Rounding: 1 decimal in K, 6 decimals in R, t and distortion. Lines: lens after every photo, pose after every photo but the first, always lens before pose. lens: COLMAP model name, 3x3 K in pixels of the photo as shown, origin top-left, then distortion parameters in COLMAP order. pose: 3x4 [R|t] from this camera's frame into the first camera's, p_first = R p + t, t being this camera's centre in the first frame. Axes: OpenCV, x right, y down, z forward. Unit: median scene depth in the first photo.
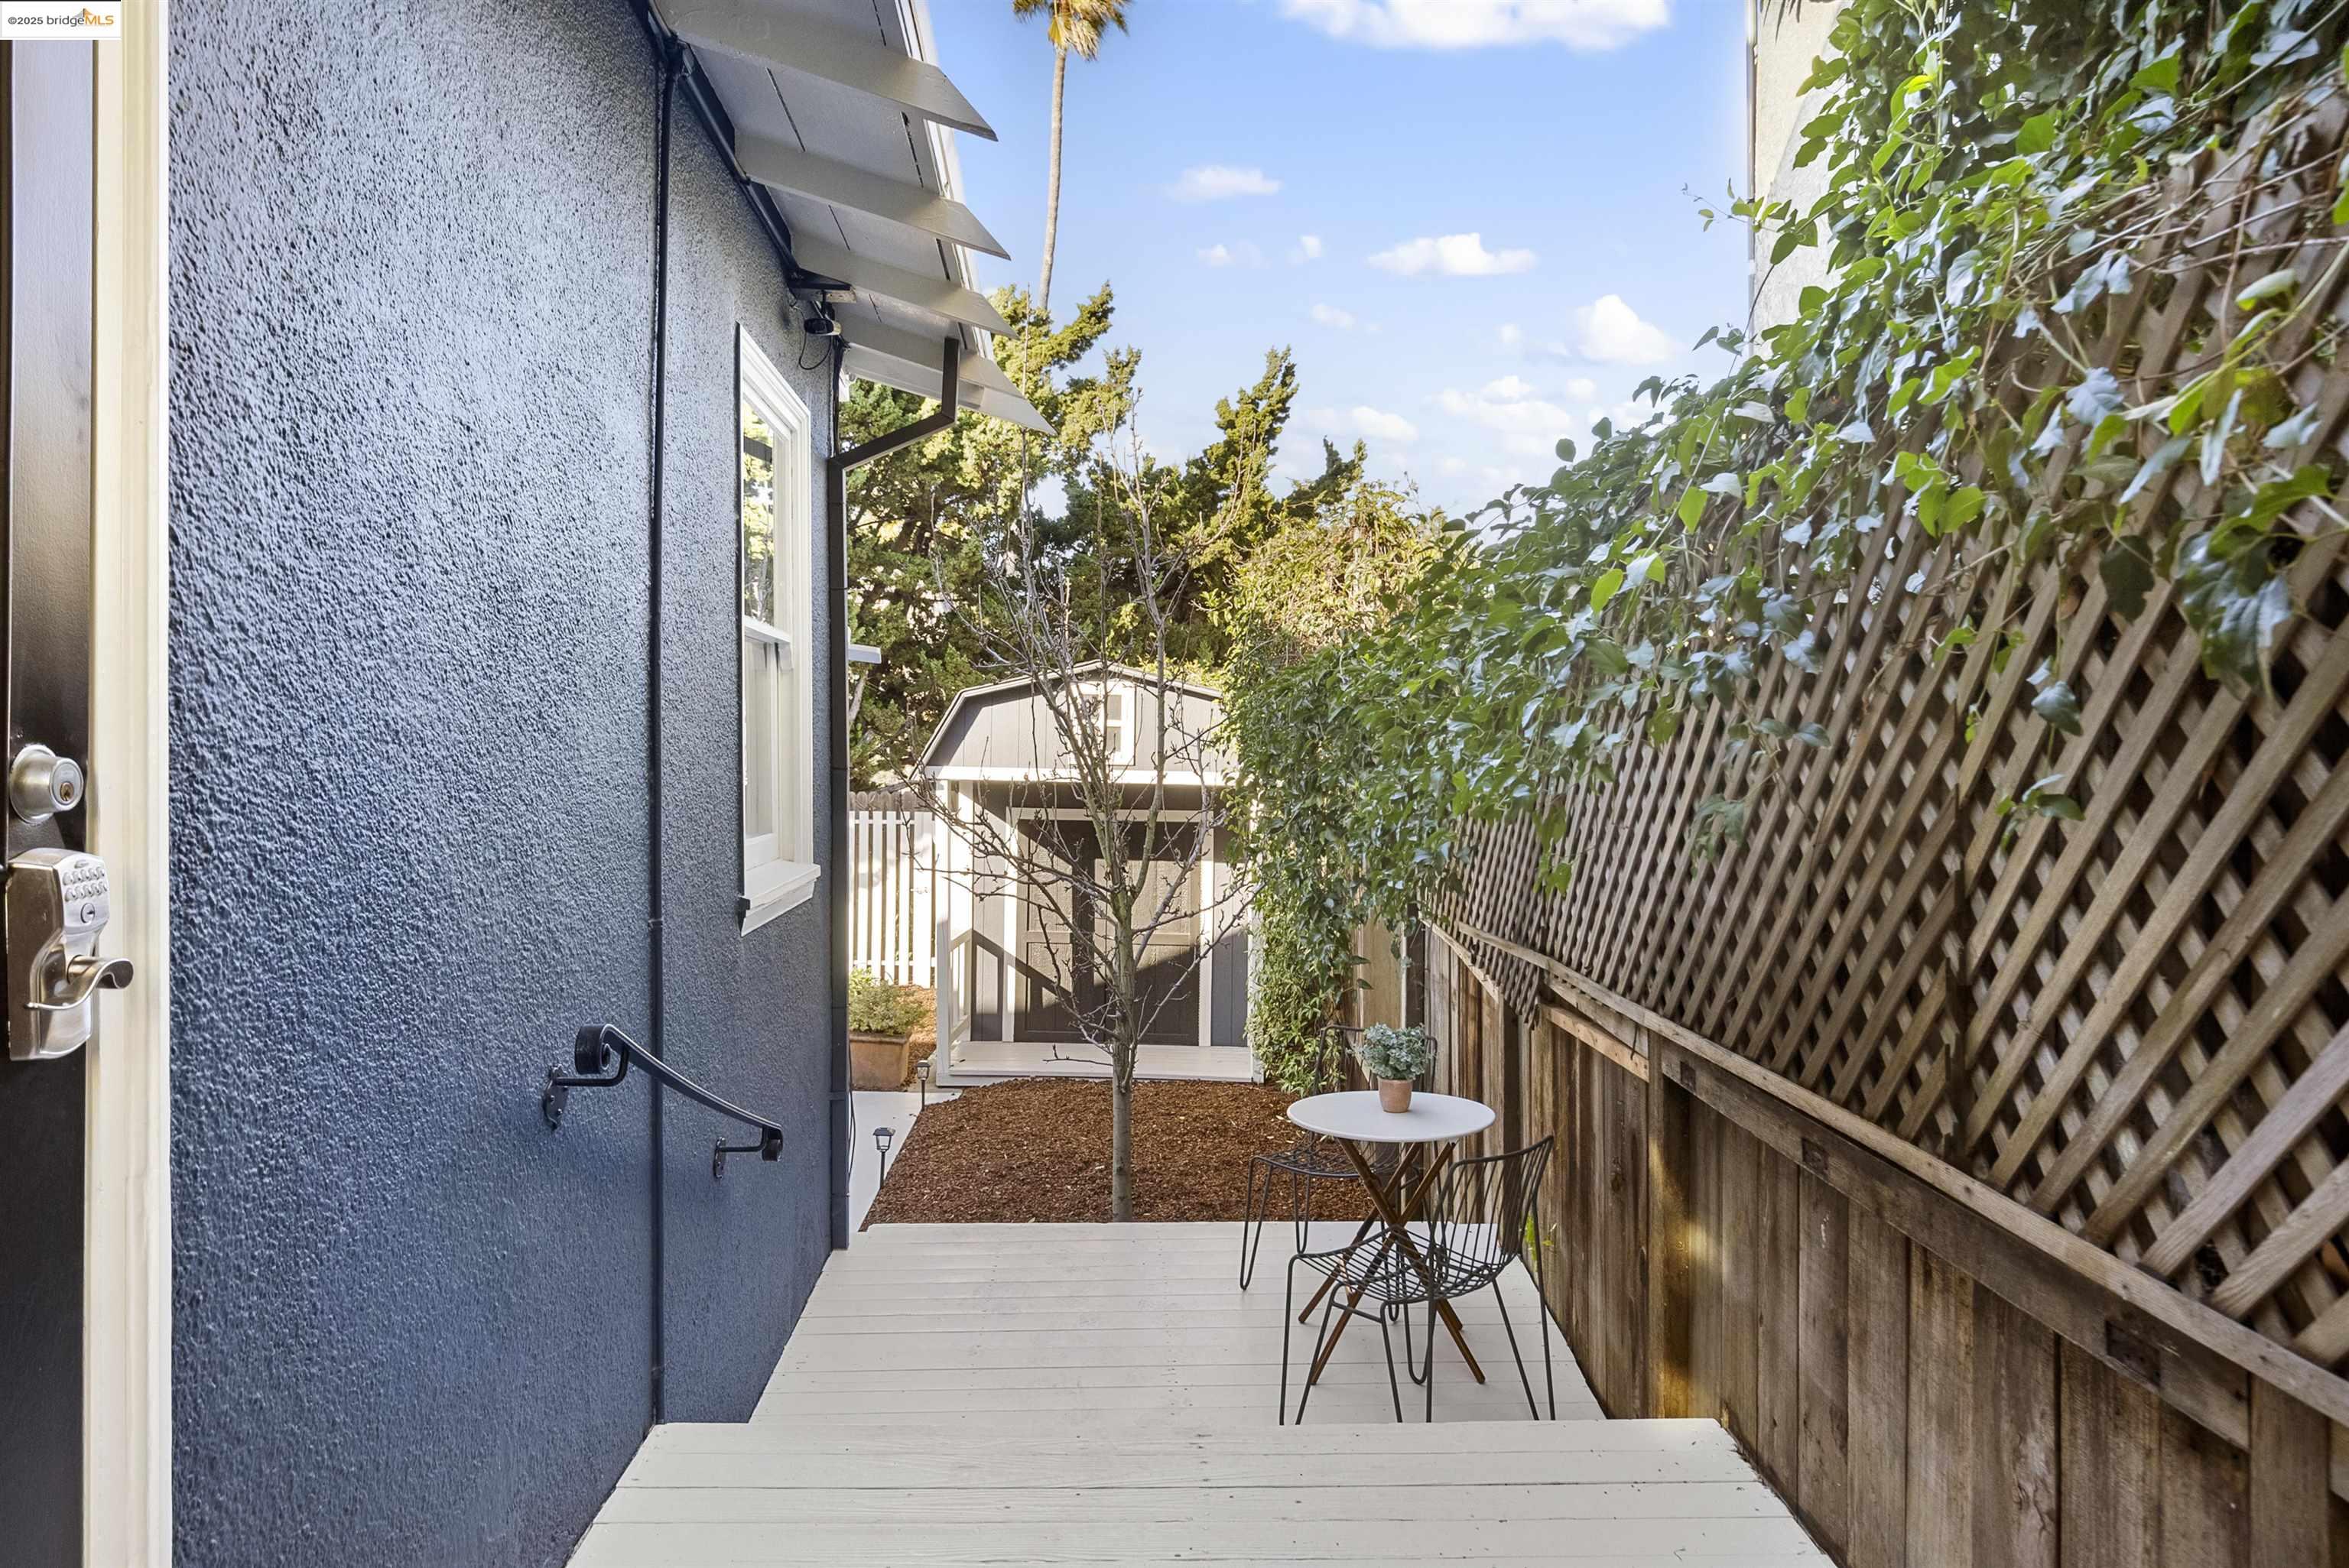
lens RADIAL K [[1553.2, 0, 1176.2], [0, 1553.2, 775.4], [0, 0, 1]] dist [0.000203, -0.000052]
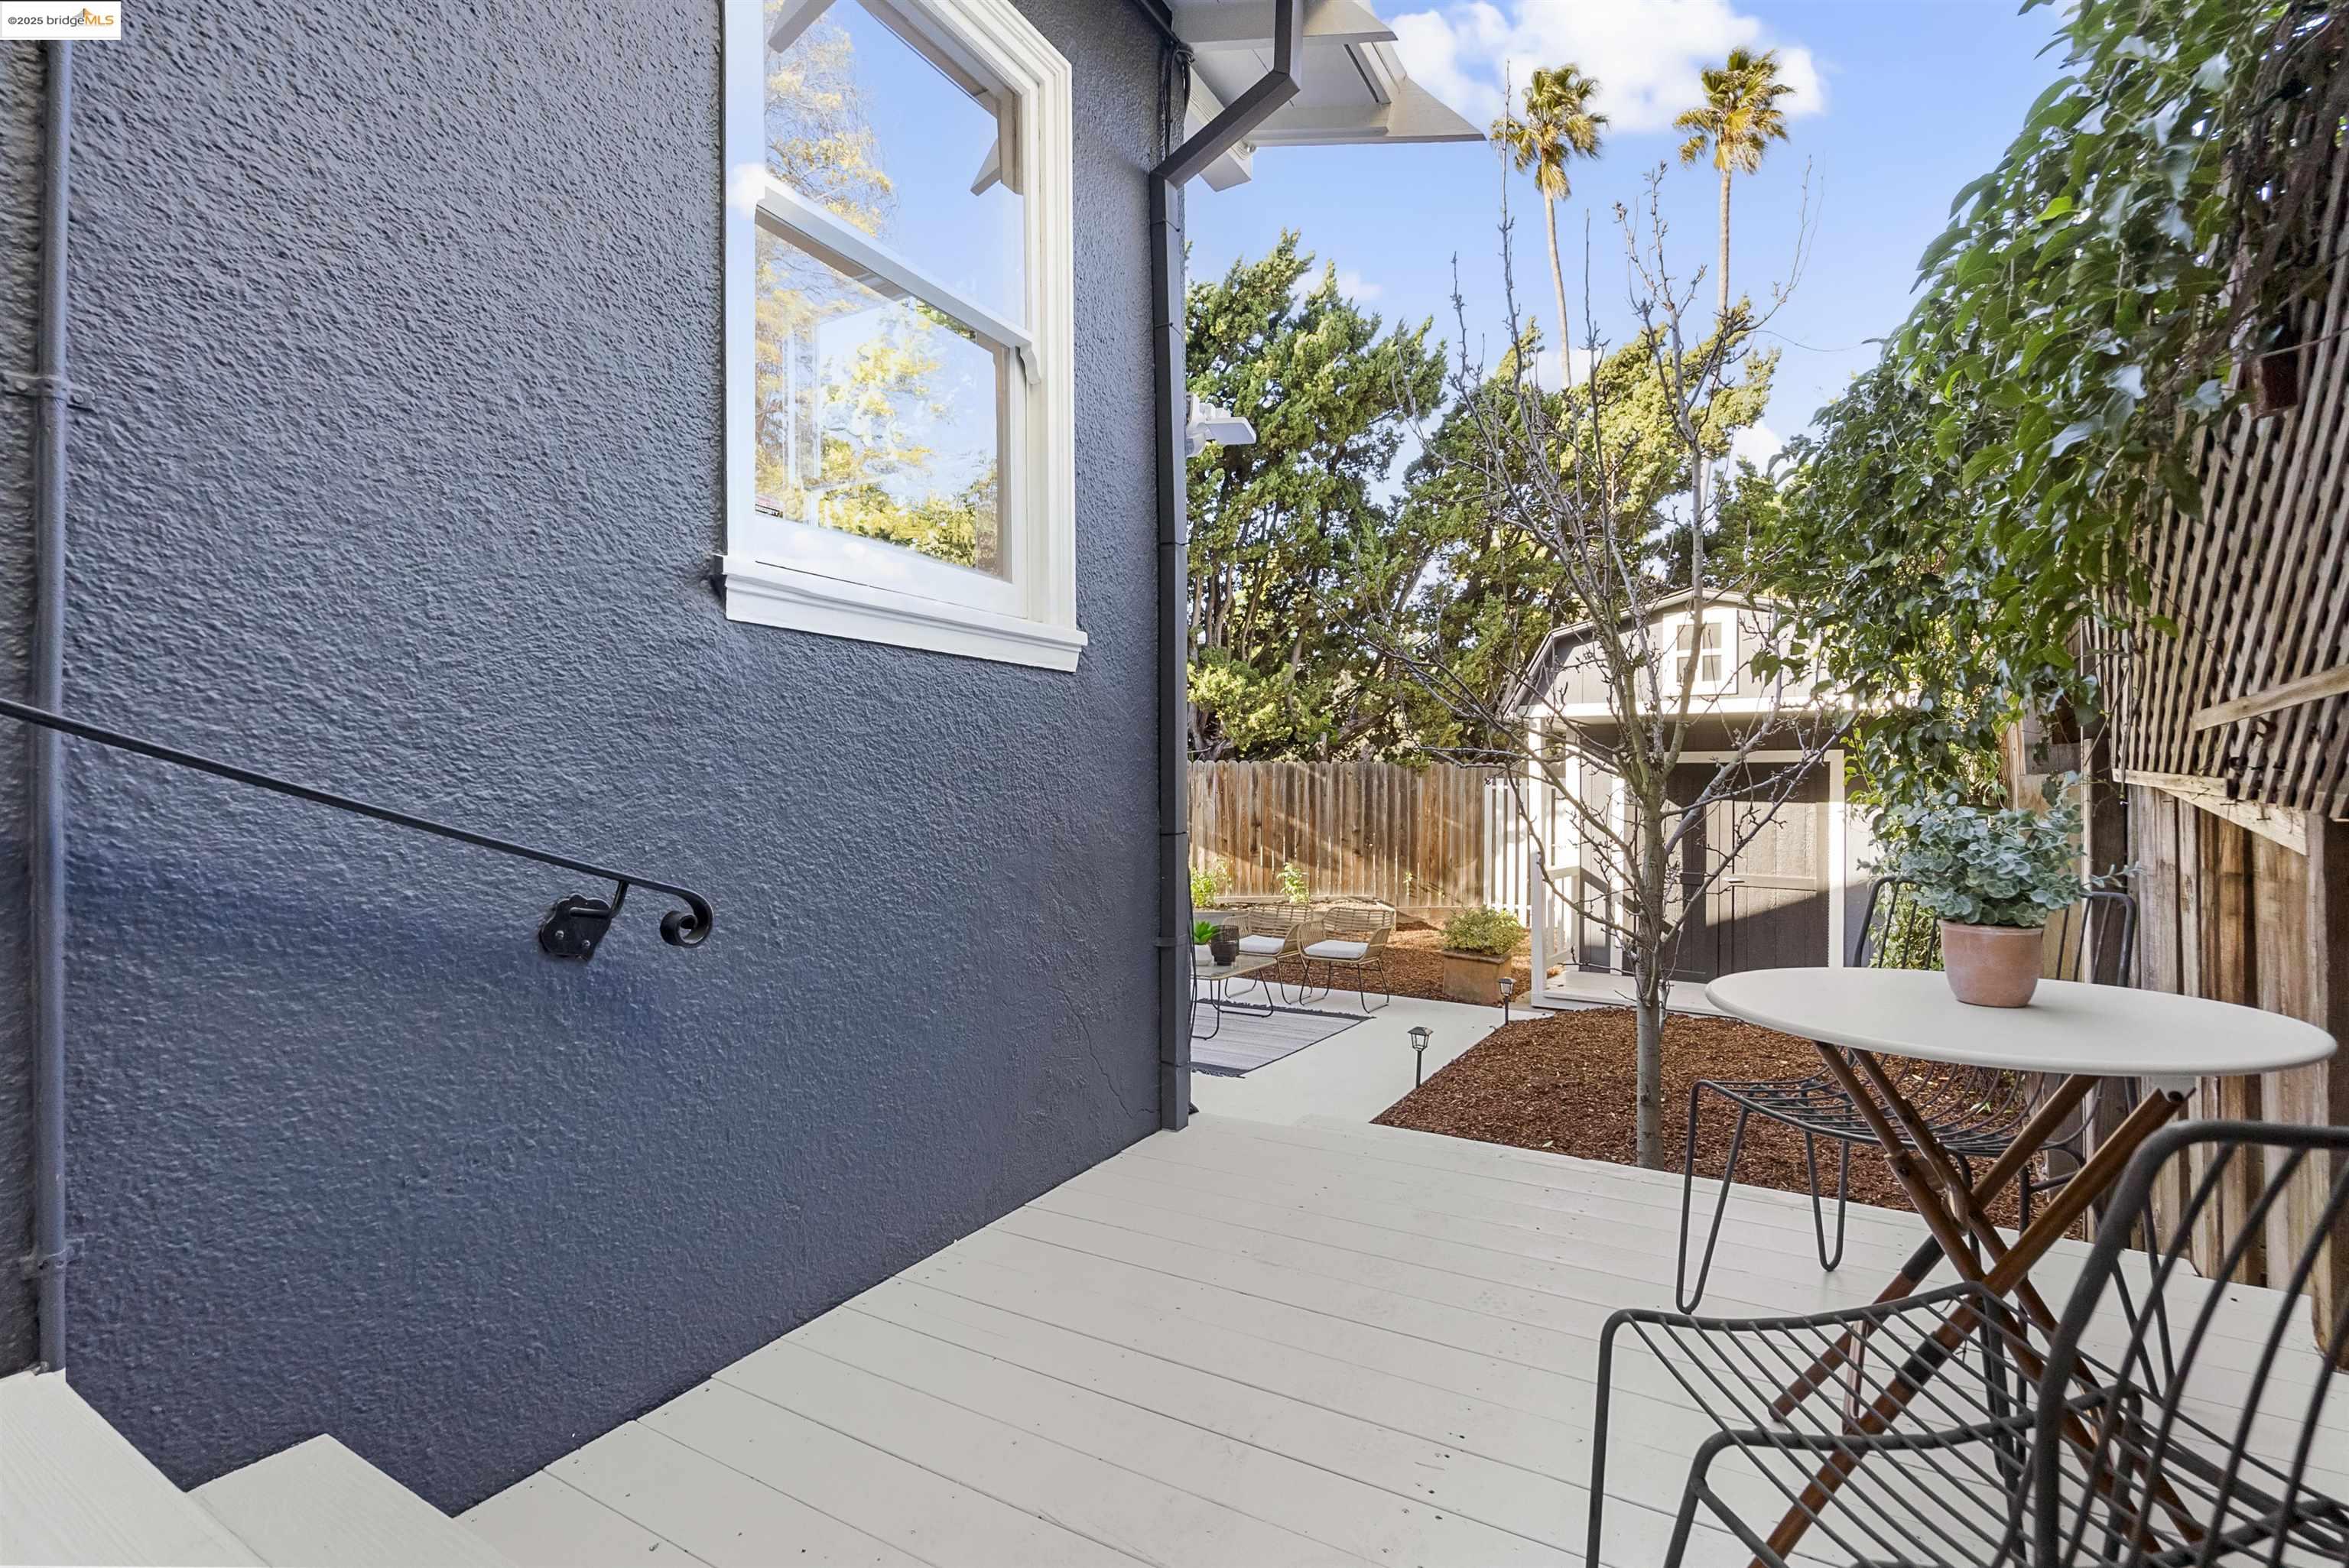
lens RADIAL K [[1070.5, 0, 1167.8], [0, 1070.5, 792.1], [0, 0, 1]] dist [-0.004162, 0.002117]
pose [[0.833607, -0.009821, -0.552271, 0.045214], [0.002715, 0.999903, -0.013683, 0.063355], [0.552351, 0.009907, 0.833552, 0.250461]]
